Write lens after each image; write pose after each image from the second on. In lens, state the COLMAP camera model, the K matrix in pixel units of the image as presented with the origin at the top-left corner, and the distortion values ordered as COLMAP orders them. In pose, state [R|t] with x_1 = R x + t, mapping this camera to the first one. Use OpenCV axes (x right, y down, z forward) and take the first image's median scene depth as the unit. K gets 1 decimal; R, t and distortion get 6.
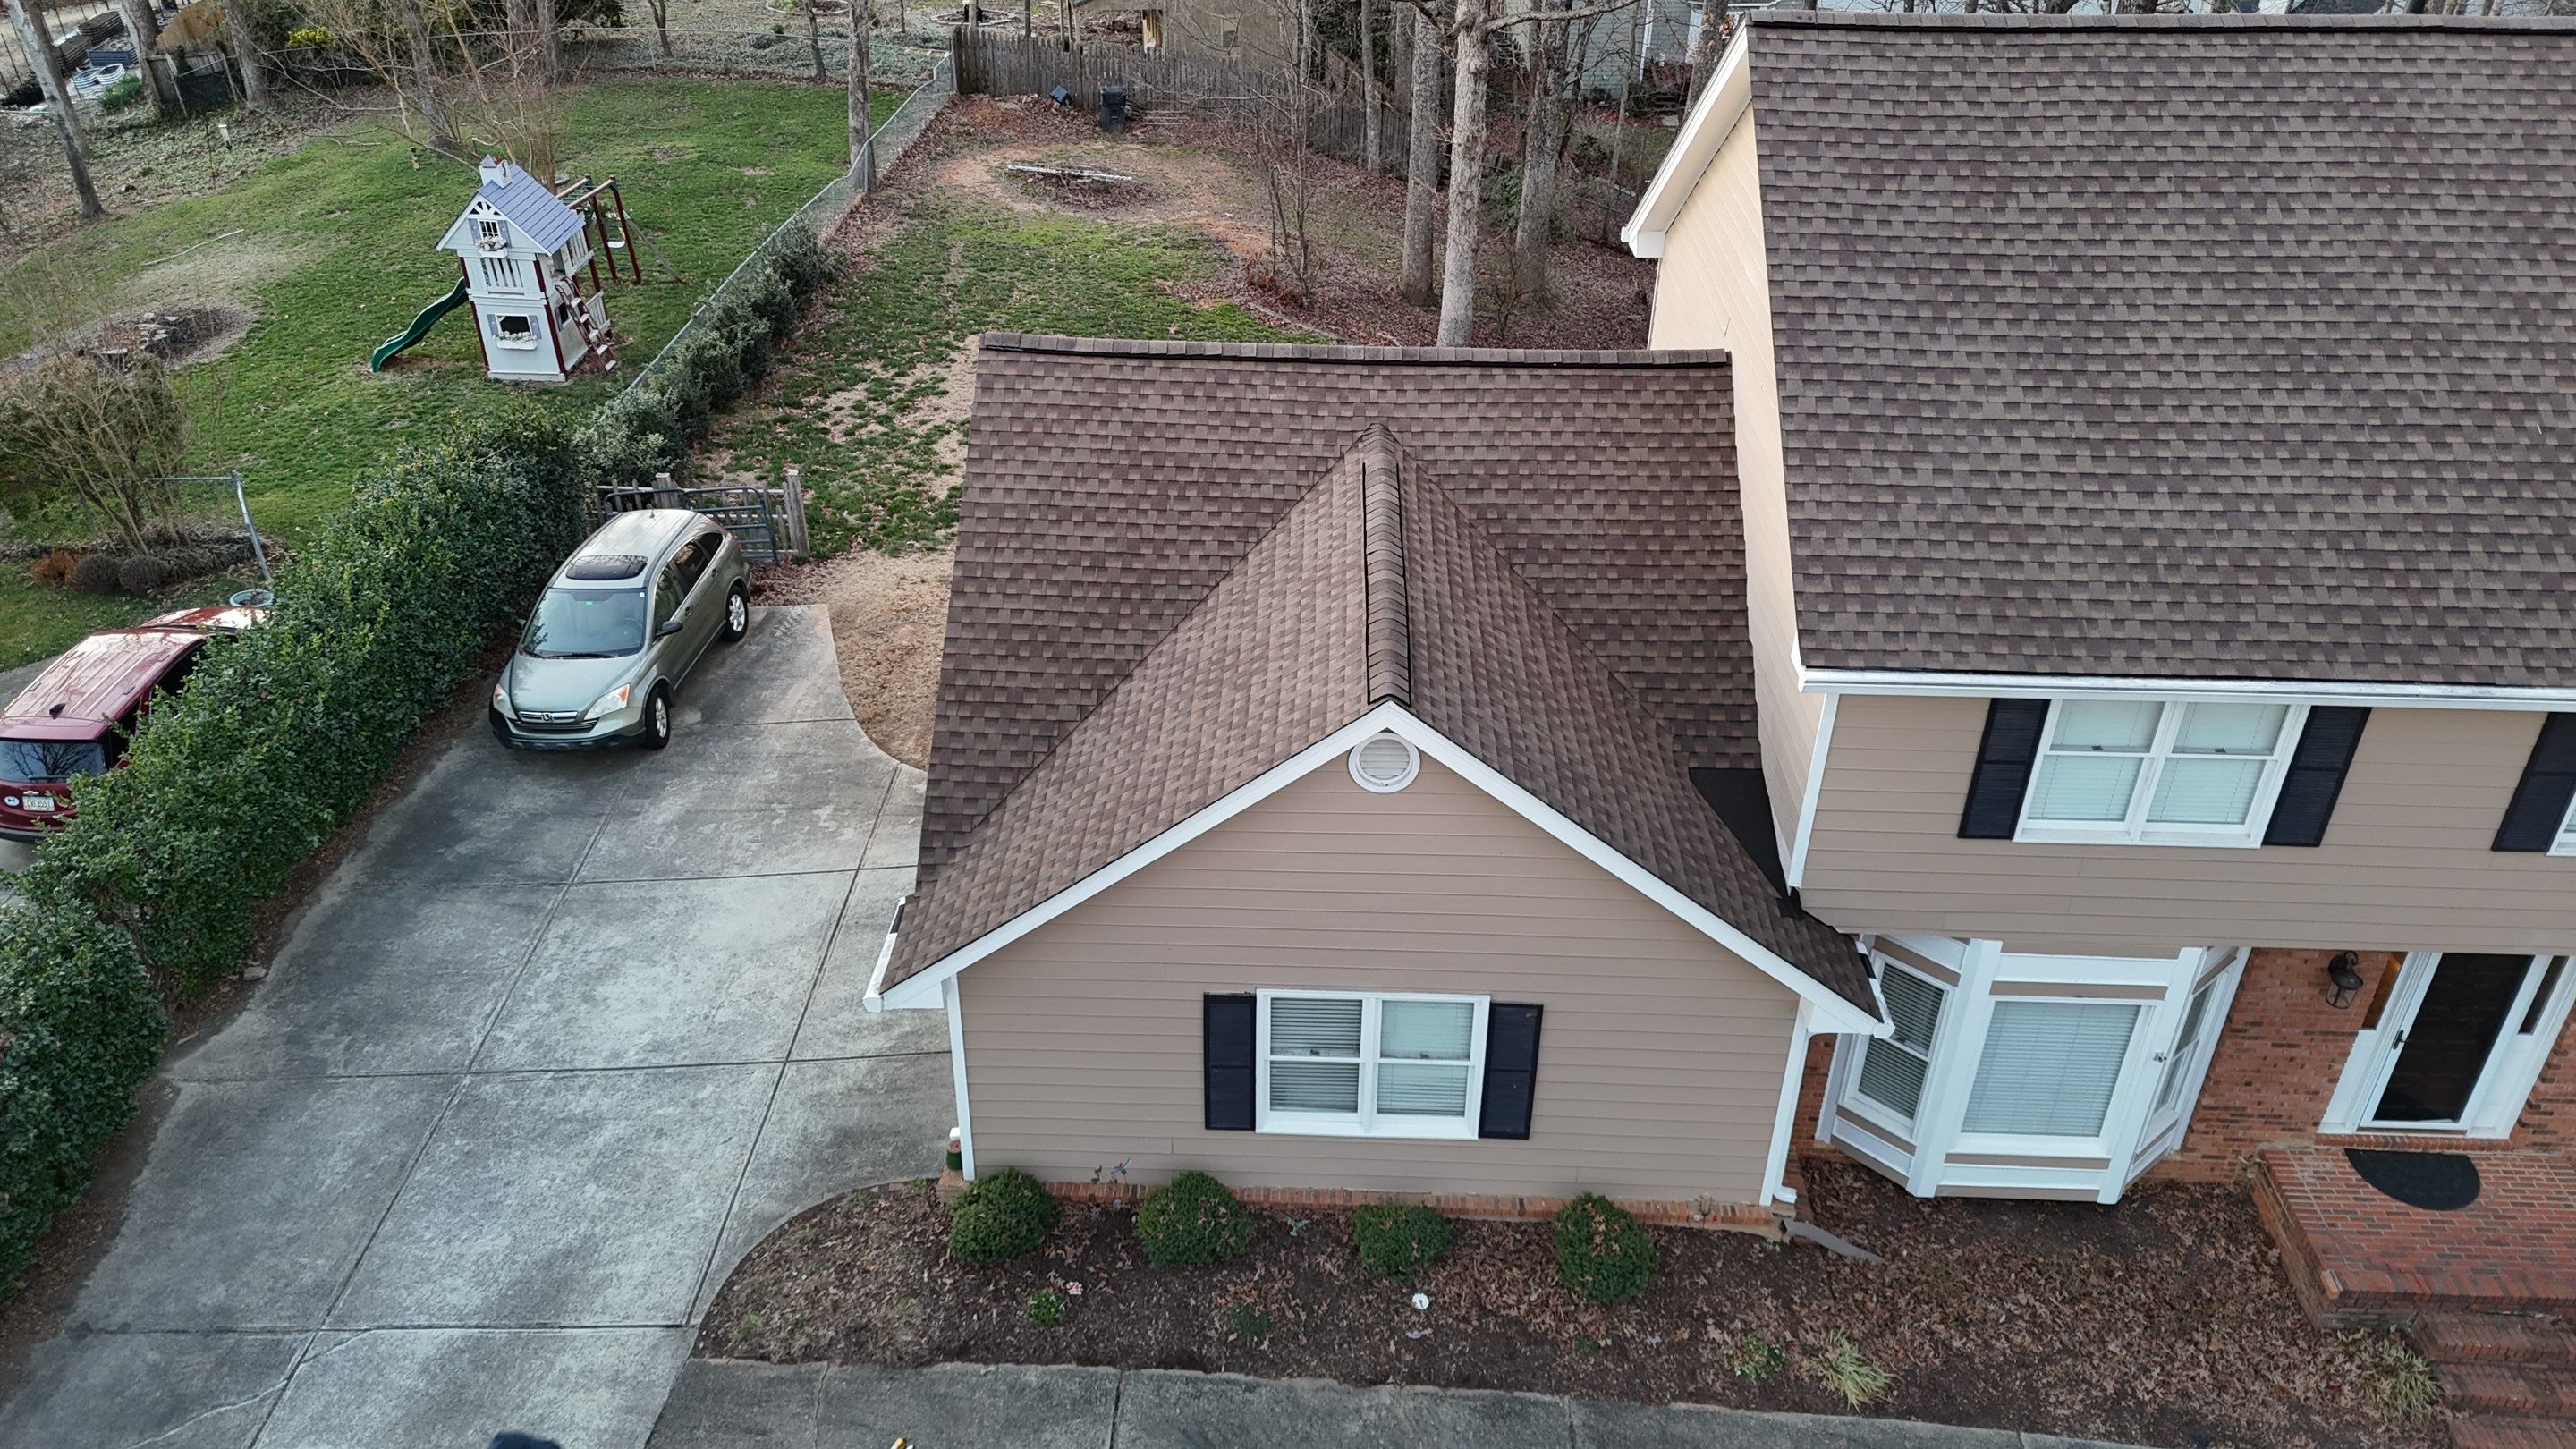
lens RADIAL K [[1879.4, 0, 1306.6], [0, 1879.4, 728.9], [0, 0, 1]] dist [0.084089, -0.073831]
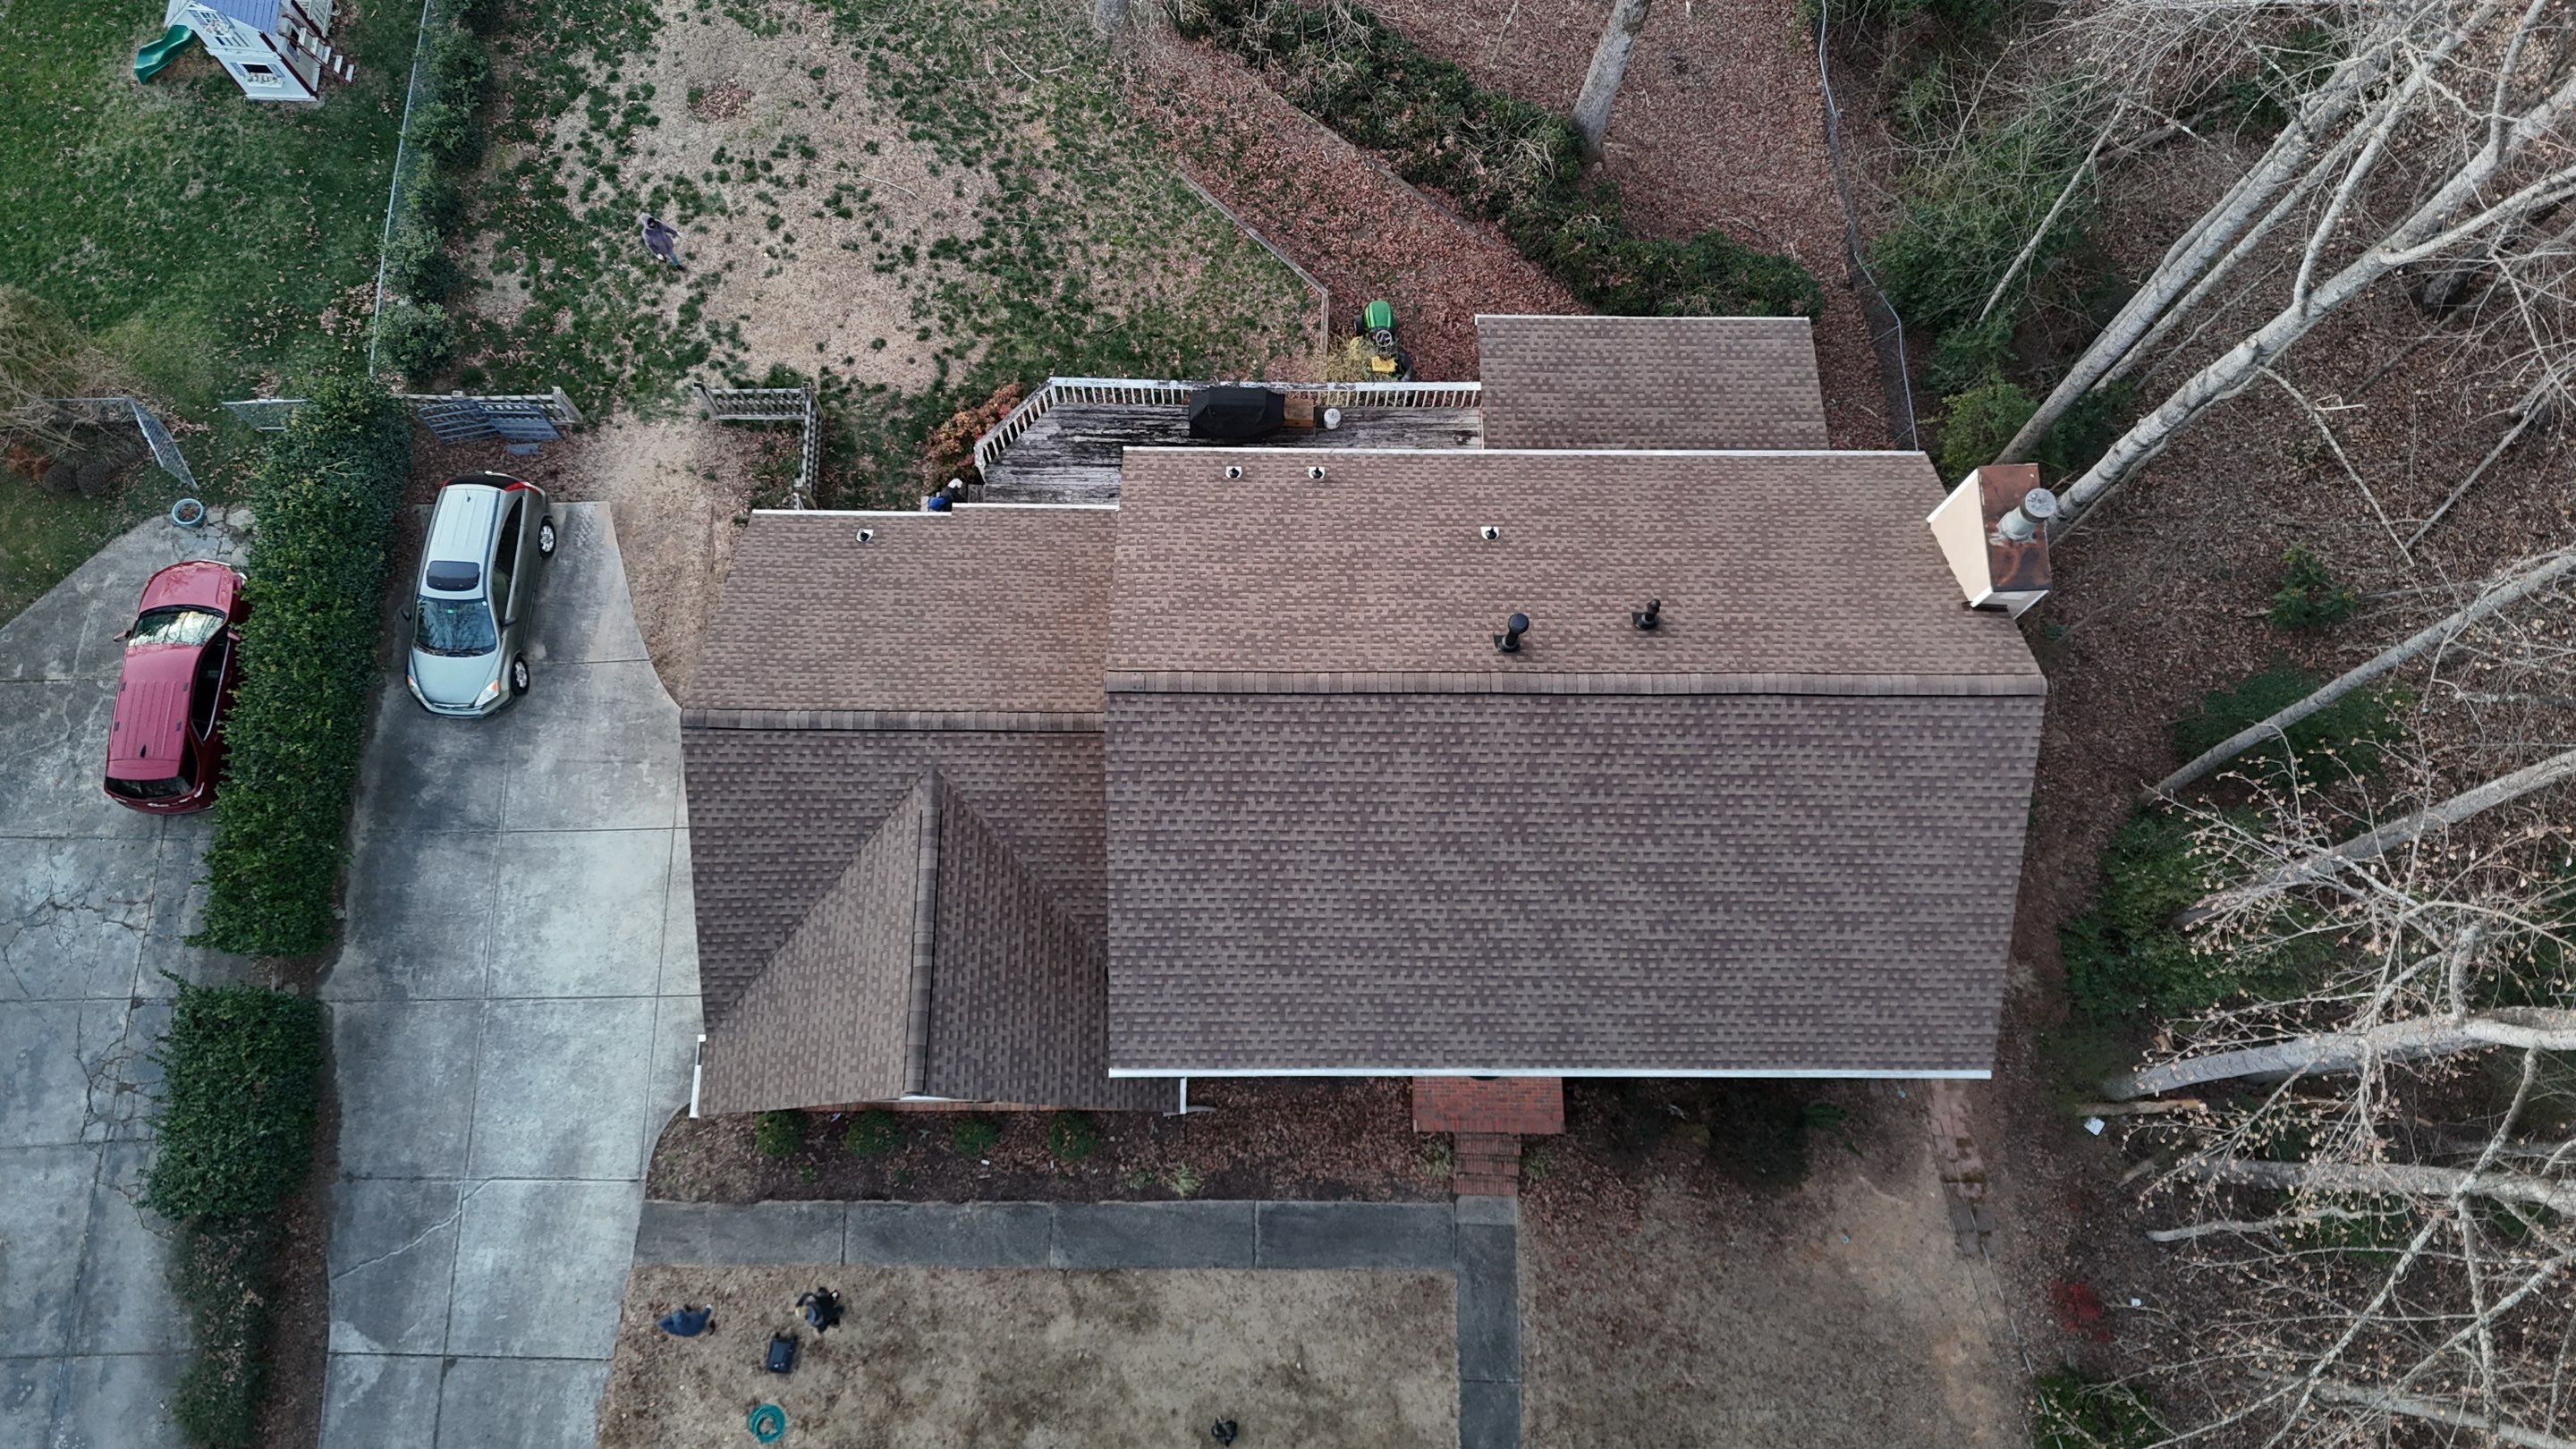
lens RADIAL K [[1879.4, 0, 1314.3], [0, 1879.4, 719.9], [0, 0, 1]] dist [0.084089, -0.073831]
pose [[0.999434, -0.015417, 0.029915, 0.374343], [-0.008146, 0.751652, 0.659510, -1.483742], [-0.032654, -0.659380, 0.751101, -0.289792]]
